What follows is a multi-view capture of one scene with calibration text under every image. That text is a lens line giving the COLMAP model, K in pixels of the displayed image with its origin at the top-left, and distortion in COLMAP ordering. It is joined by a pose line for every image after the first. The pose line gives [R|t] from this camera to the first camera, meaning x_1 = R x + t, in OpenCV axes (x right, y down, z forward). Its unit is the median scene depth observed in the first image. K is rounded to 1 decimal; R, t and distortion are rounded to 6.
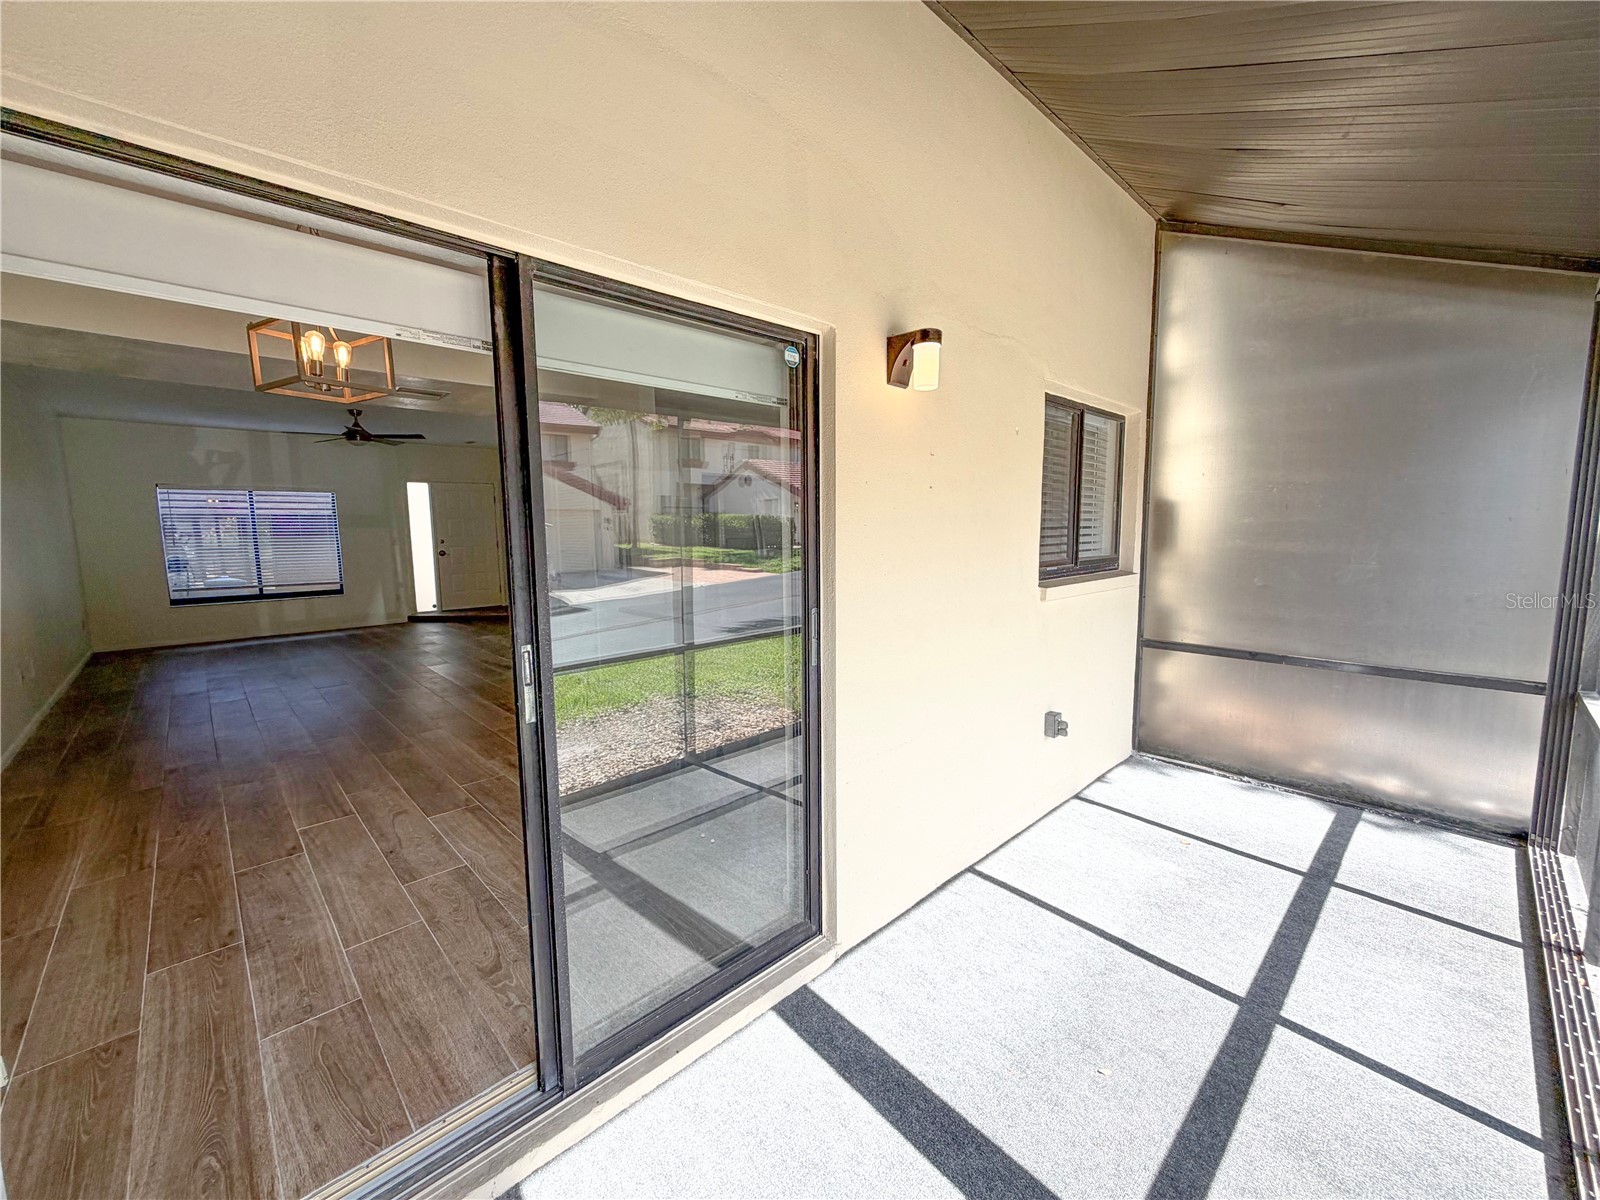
lens RADIAL K [[636.5, 0, 796.9], [0, 636.5, 593.6], [0, 0, 1]] dist [-0.001430, 0.000634]
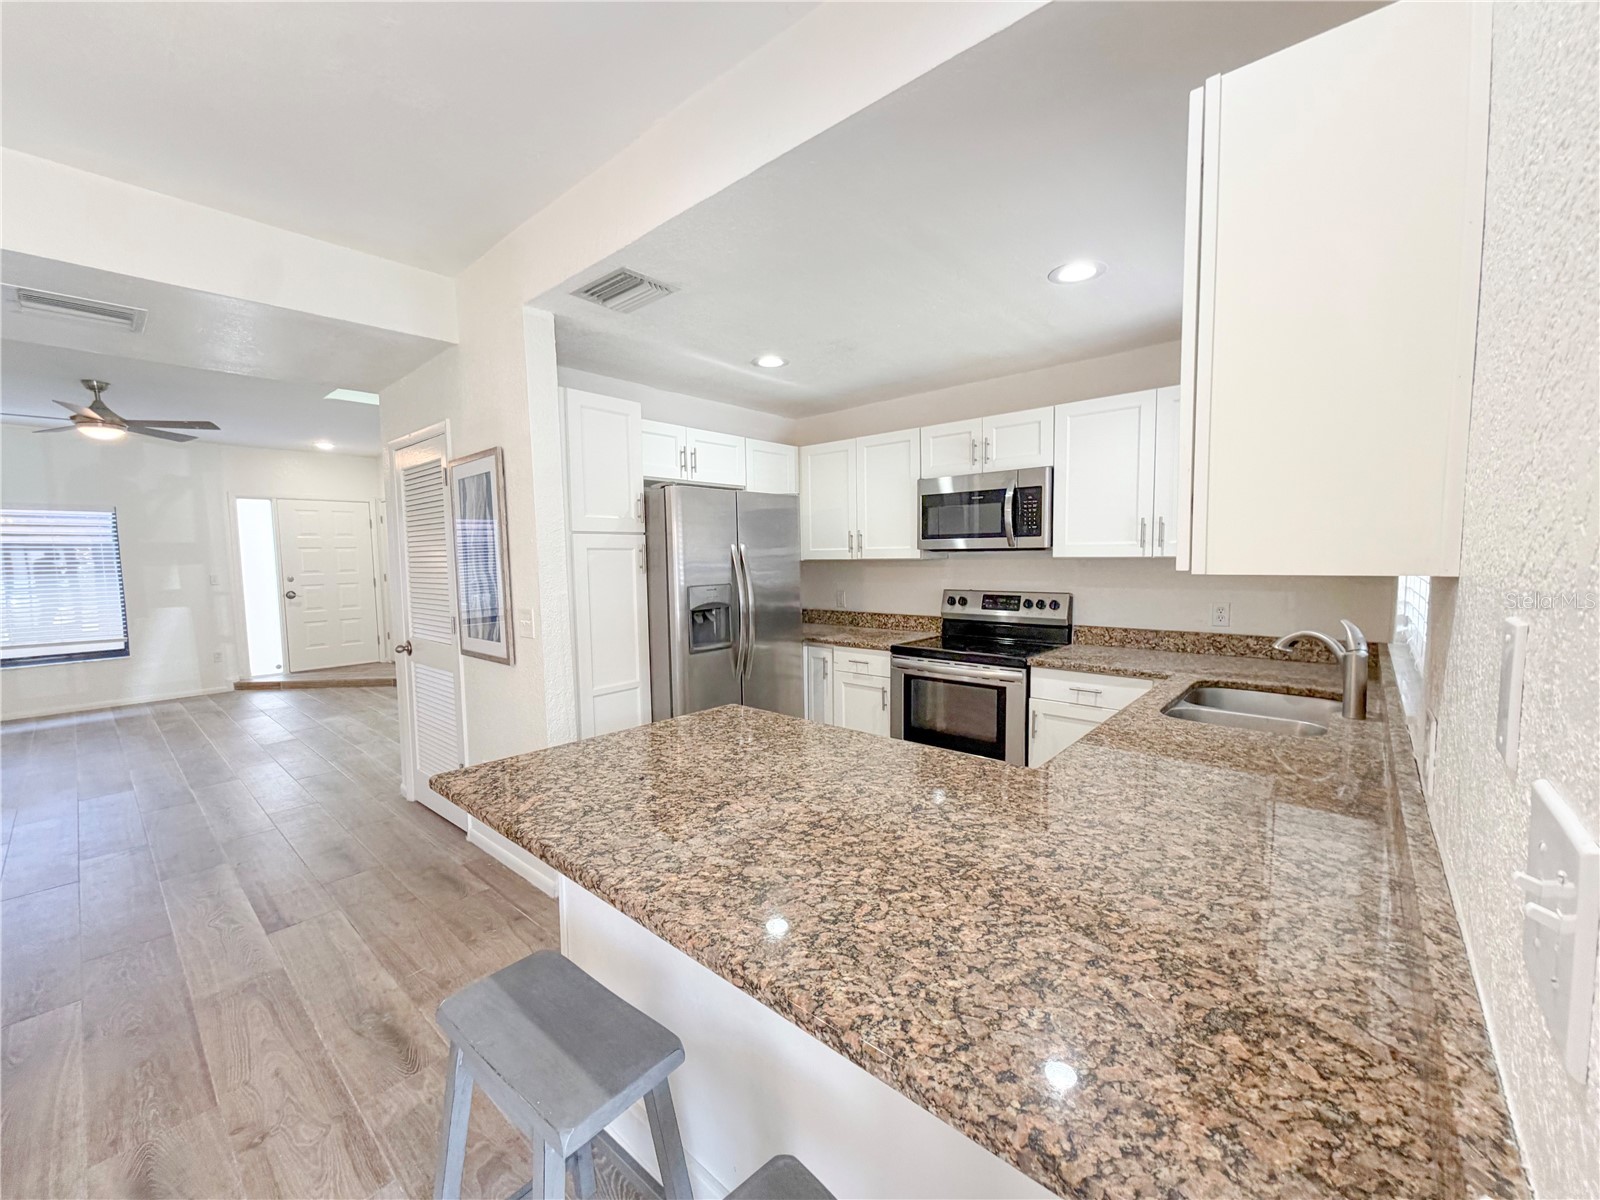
lens RADIAL K [[636.5, 0, 802.7], [0, 636.5, 602.9], [0, 0, 1]] dist [-0.001430, 0.000634]
pose [[0.996111, -0.008154, 0.087732, -0.031083], [0.010704, 0.999533, -0.028624, -0.029638], [-0.087458, 0.029452, 0.995733, 0.230835]]
